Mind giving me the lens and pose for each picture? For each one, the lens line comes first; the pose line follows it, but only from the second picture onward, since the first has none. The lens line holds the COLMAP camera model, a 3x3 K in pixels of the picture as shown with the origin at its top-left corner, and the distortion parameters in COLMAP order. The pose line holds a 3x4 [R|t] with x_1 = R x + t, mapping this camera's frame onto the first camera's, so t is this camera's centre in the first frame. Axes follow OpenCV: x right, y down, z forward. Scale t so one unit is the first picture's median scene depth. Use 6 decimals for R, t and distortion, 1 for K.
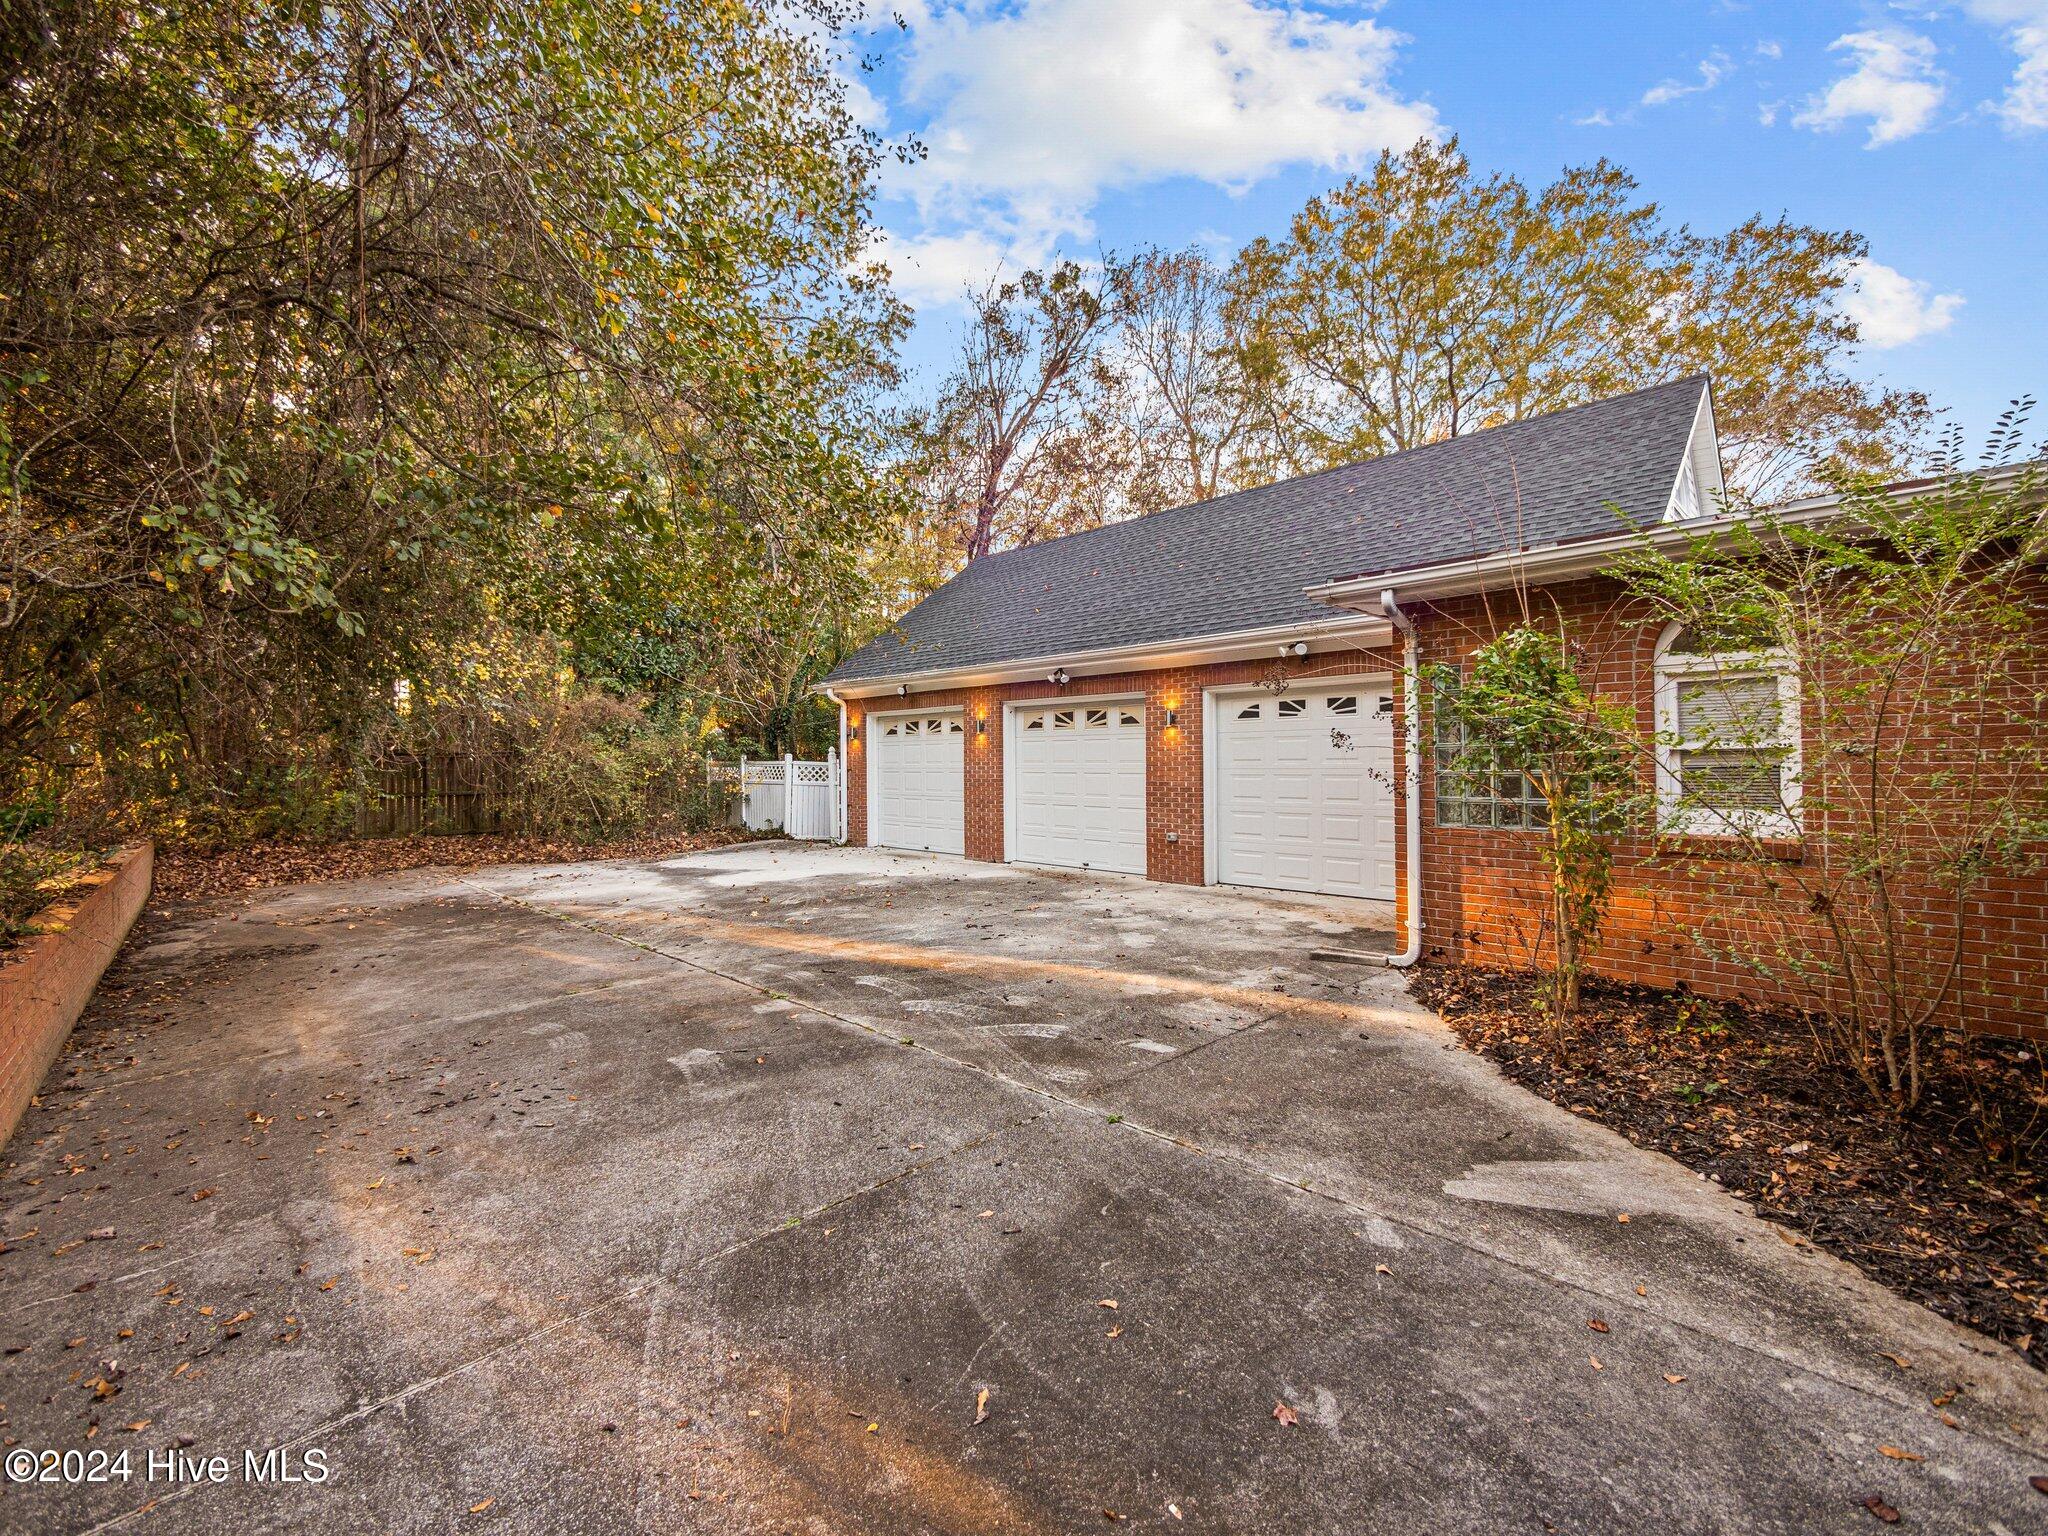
lens RADIAL K [[859.9, 0, 1024.0], [0, 859.9, 768.0], [0, 0, 1]] dist [-0.003772, -0.000500]
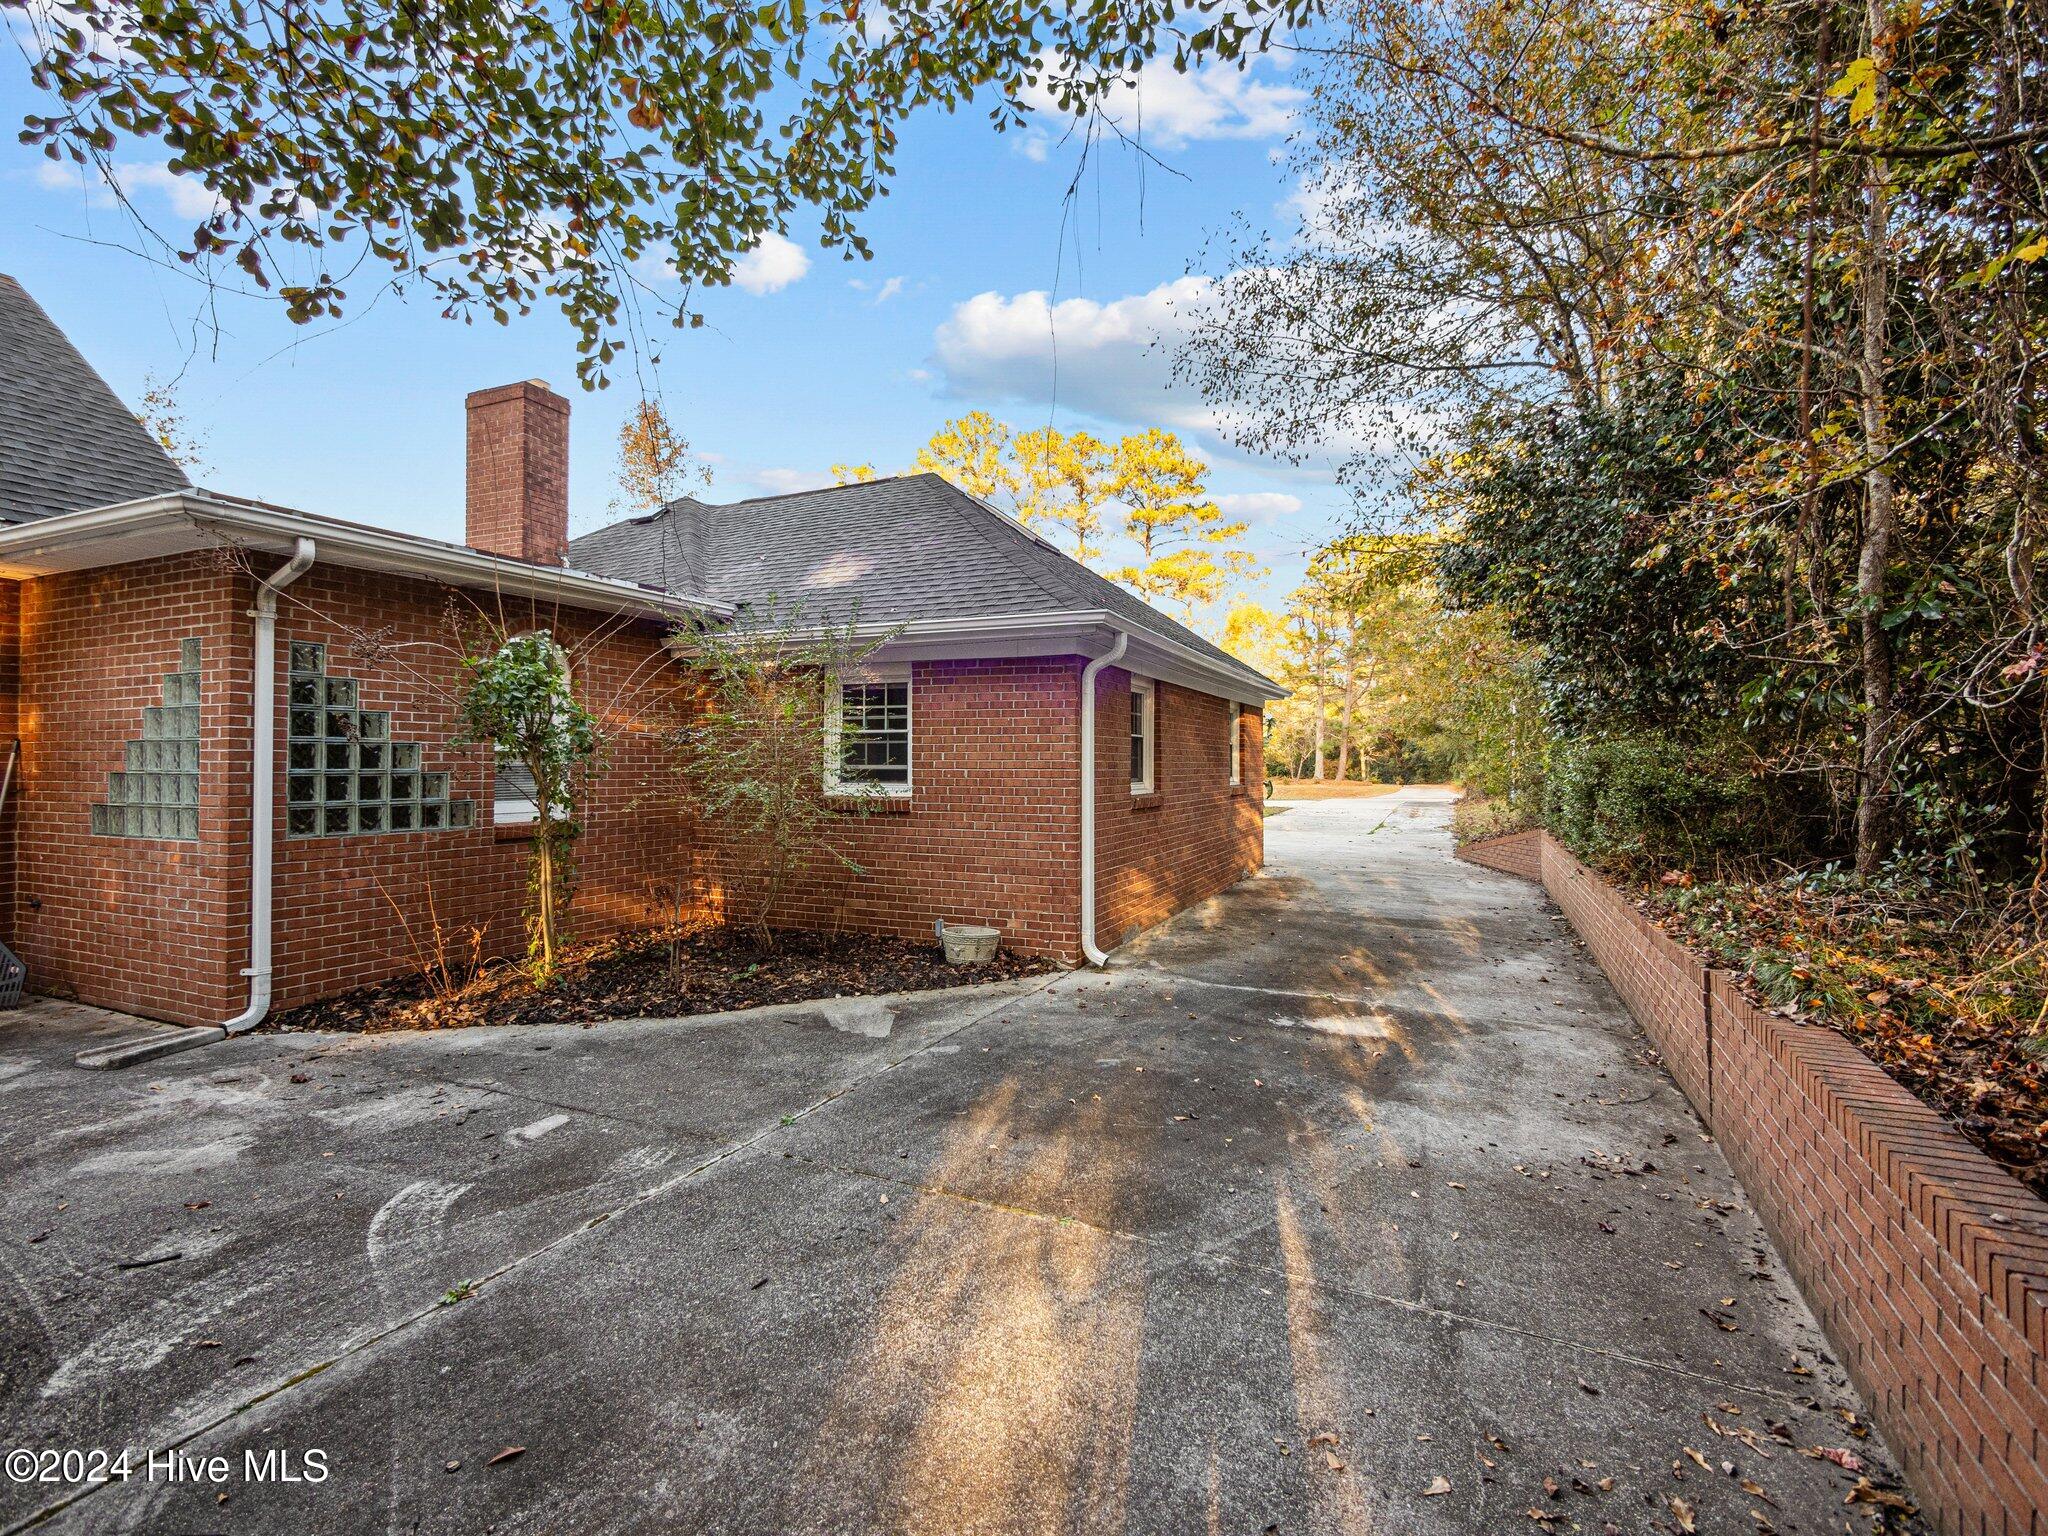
lens RADIAL K [[966.6, 0, 1024.0], [0, 966.6, 768.0], [0, 0, 1]] dist [0.000606, 0.000020]
pose [[-0.354088, 0.002983, 0.935207, -0.871102], [0.002632, 0.999994, -0.002194, 0.007794], [-0.935209, 0.001685, -0.354093, 0.971011]]
